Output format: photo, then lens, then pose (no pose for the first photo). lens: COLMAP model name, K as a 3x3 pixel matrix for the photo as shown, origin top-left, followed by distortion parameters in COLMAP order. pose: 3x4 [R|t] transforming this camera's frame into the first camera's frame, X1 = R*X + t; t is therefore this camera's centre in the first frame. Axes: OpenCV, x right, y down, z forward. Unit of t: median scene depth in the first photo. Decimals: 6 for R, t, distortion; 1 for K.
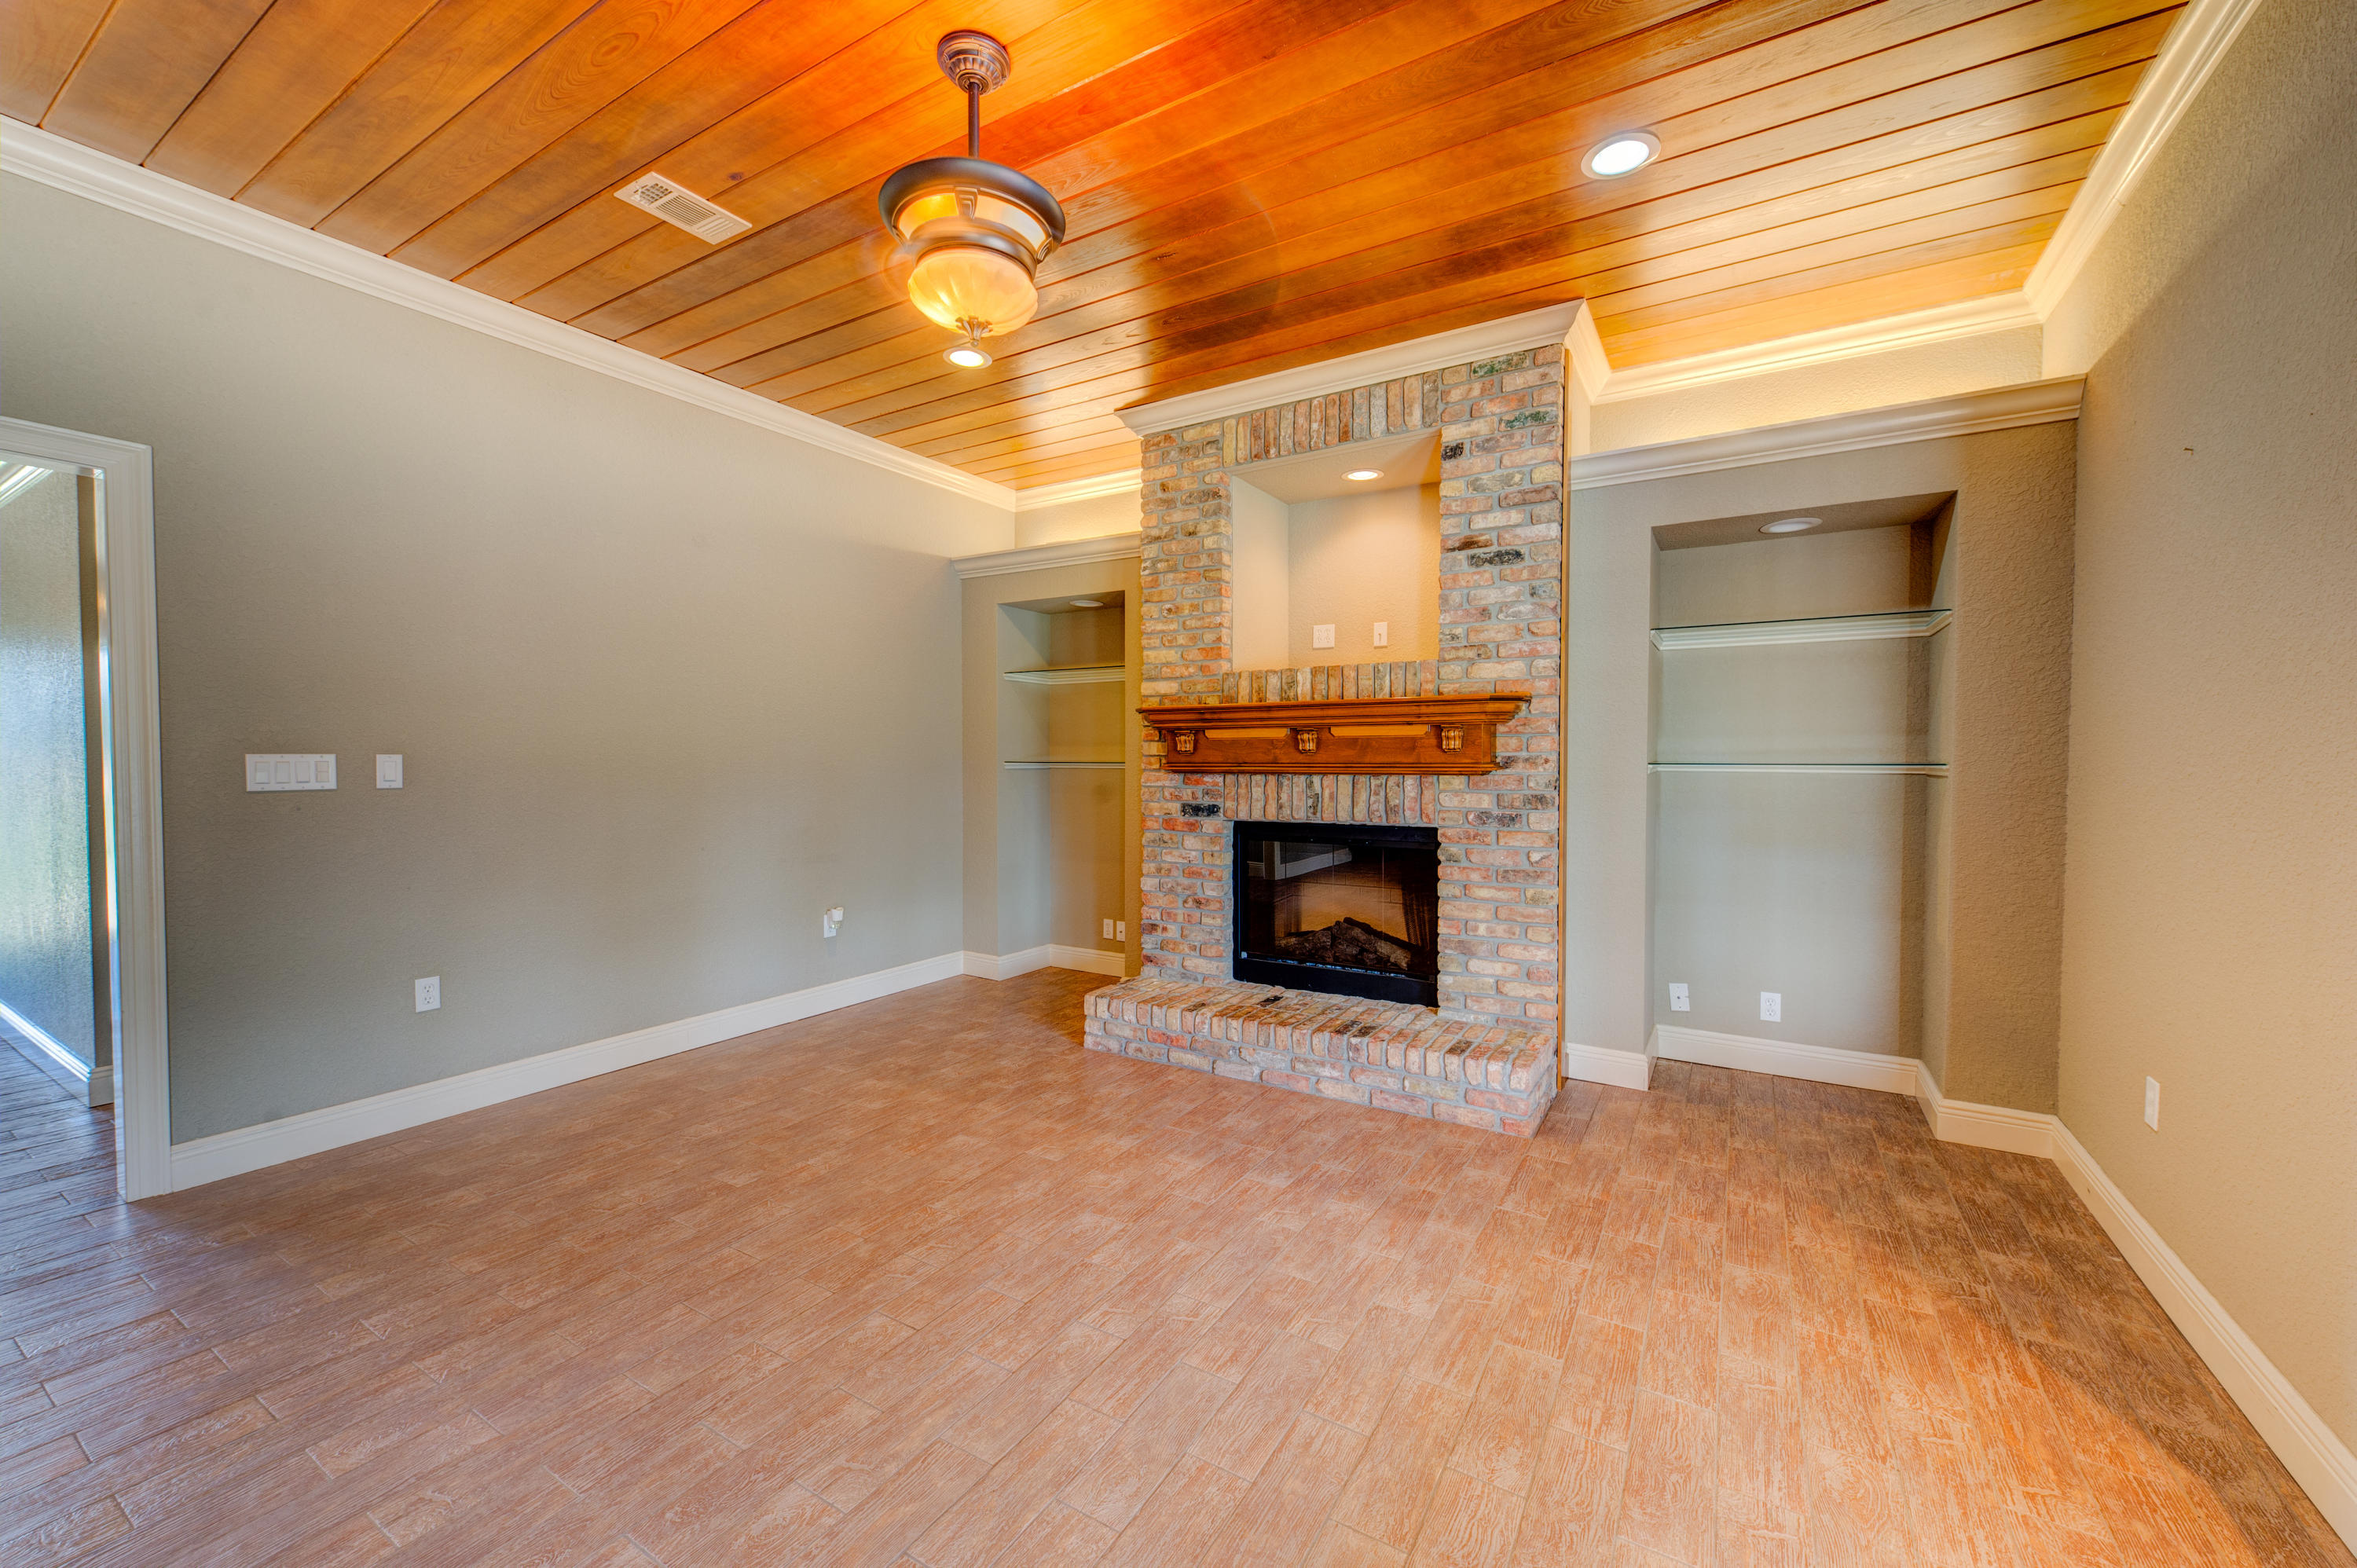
lens RADIAL K [[916.8, 0, 1178.5], [0, 916.8, 784.0], [0, 0, 1]] dist [0.018678, -0.006008]
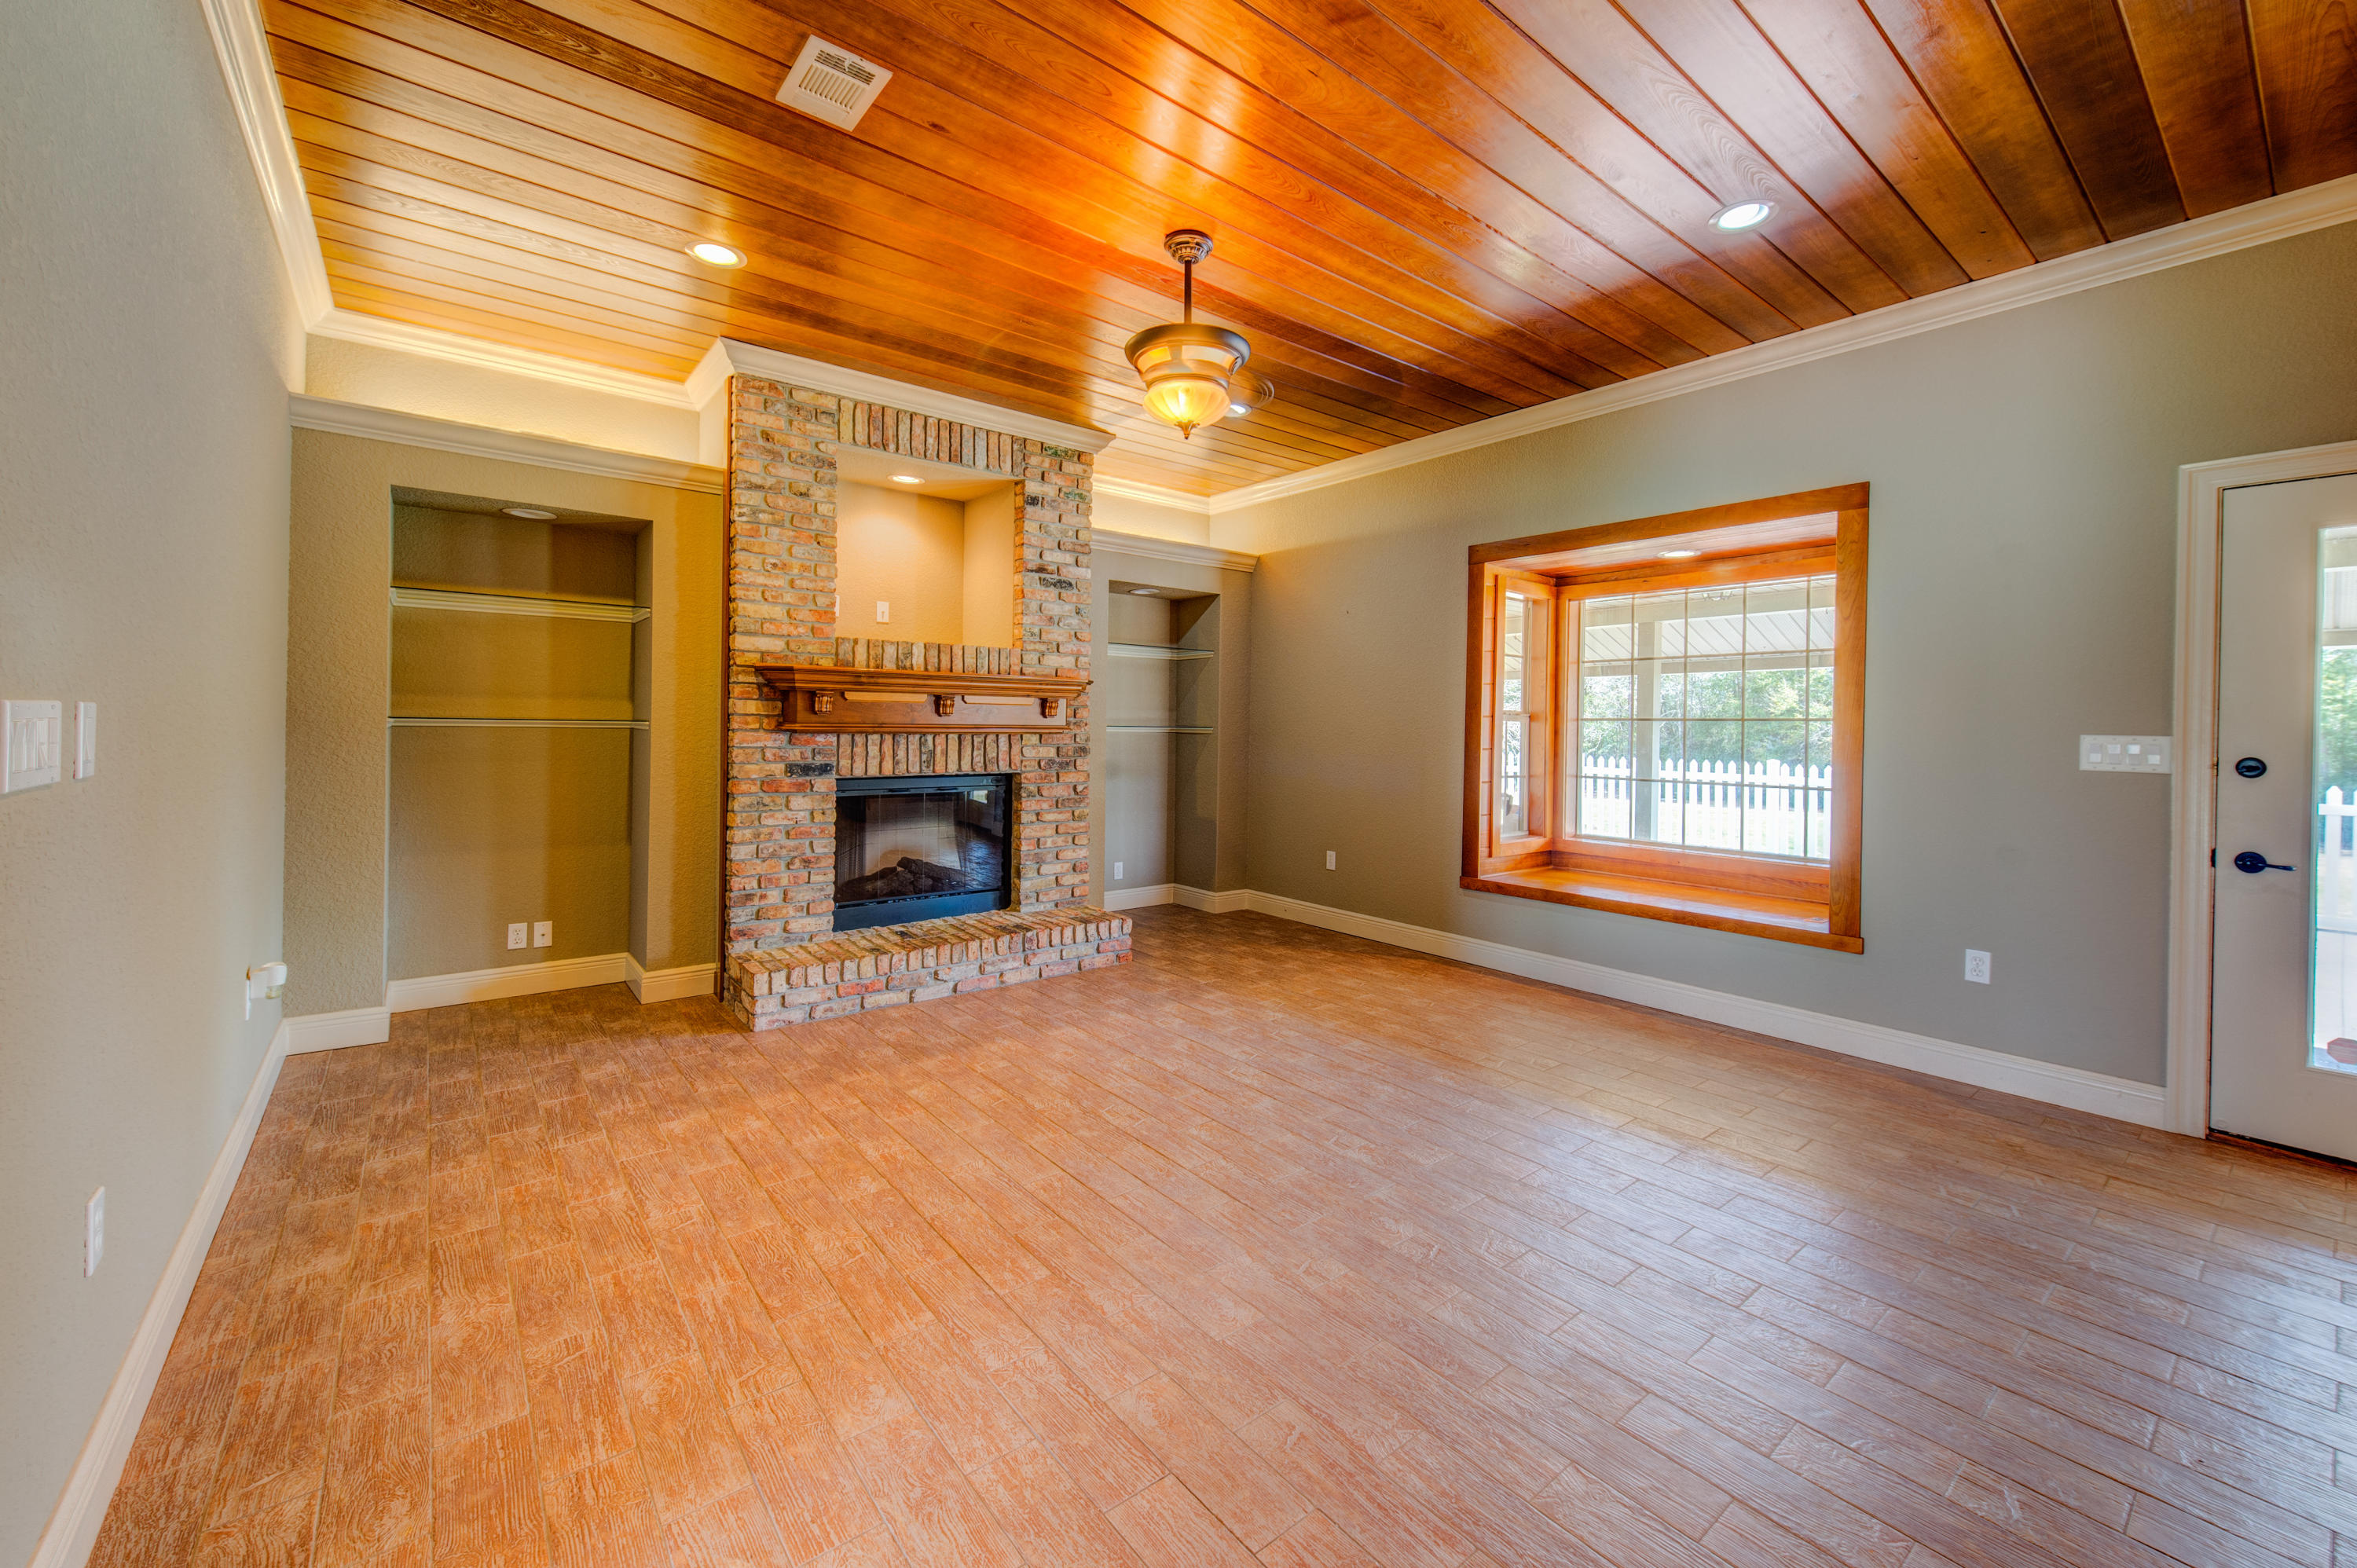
lens RADIAL K [[942.9, 0, 1190.0], [0, 942.9, 732.0], [0, 0, 1]] dist [0.020970, 0.000023]
pose [[0.336738, -0.002600, 0.941595, -0.918894], [0.012172, 0.999925, -0.001591, -0.007211], [-0.941520, 0.011997, 0.336744, 0.287750]]
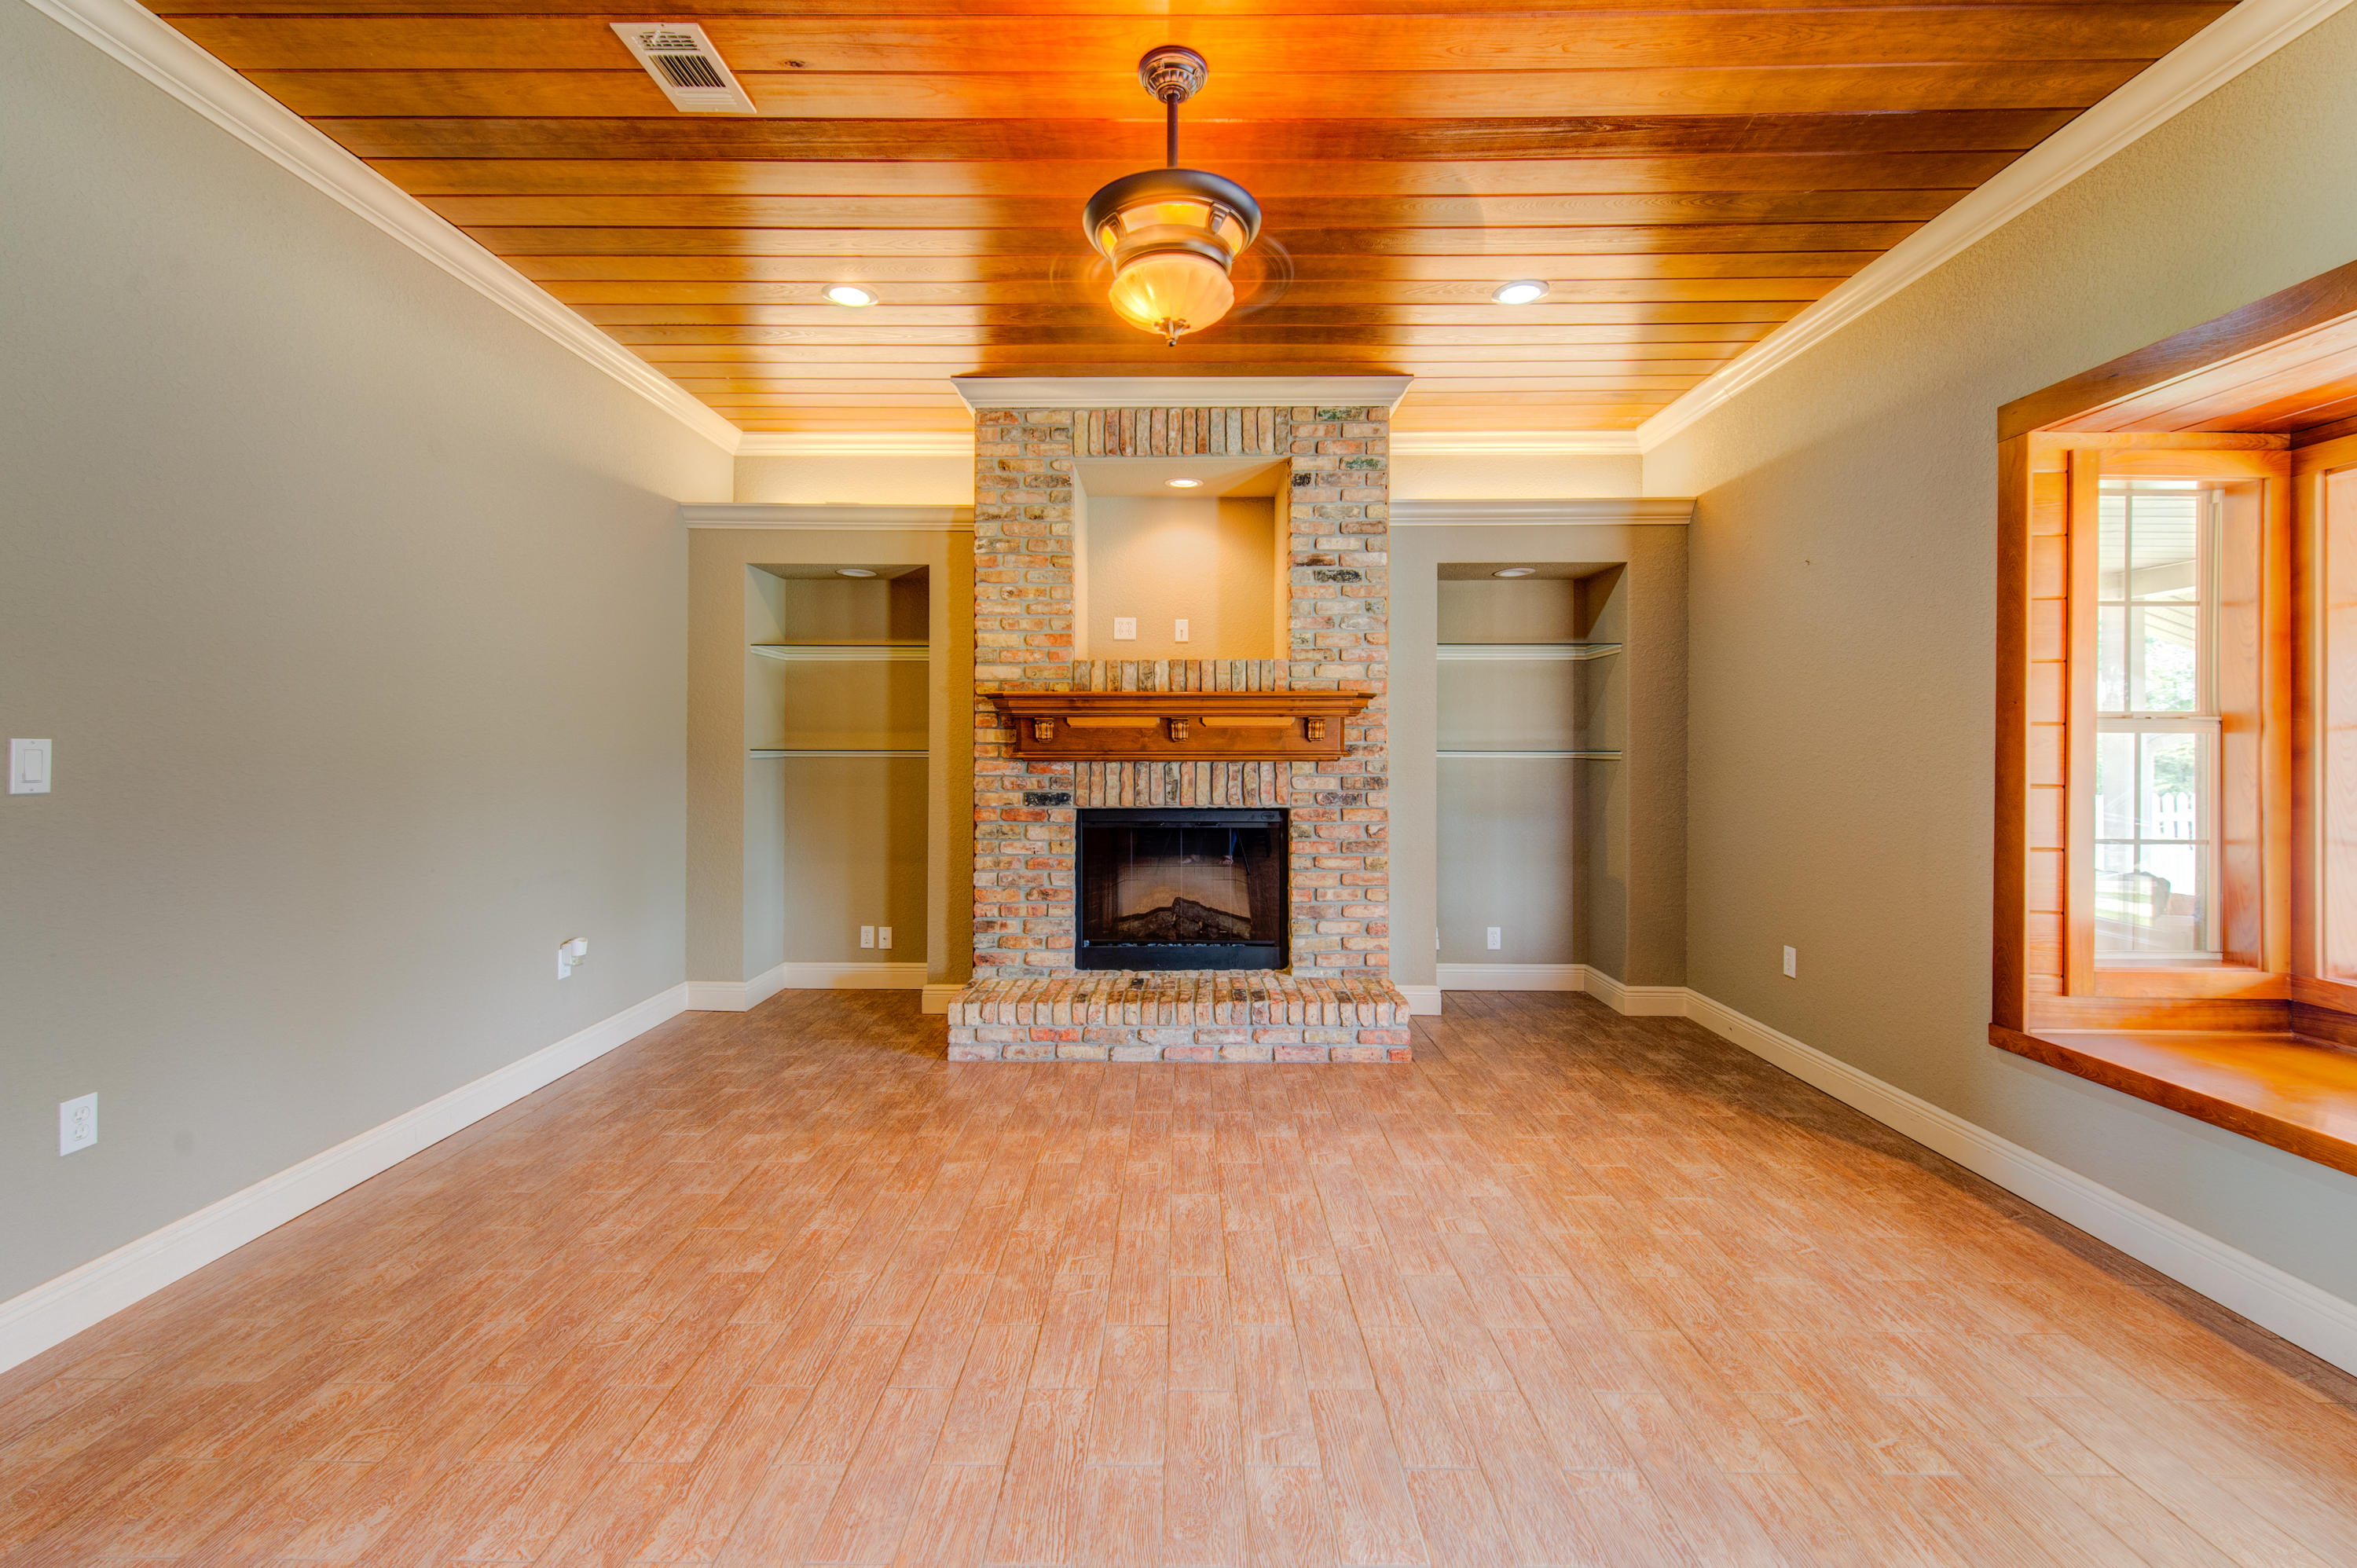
lens RADIAL K [[971.1, 0, 1165.6], [0, 971.1, 747.5], [0, 0, 1]] dist [0.022007, -0.008275]
pose [[0.861474, 0.001170, 0.507801, -0.443950], [0.012751, 0.999632, -0.023935, -0.000156], [-0.507642, 0.027095, 0.861142, 0.046527]]
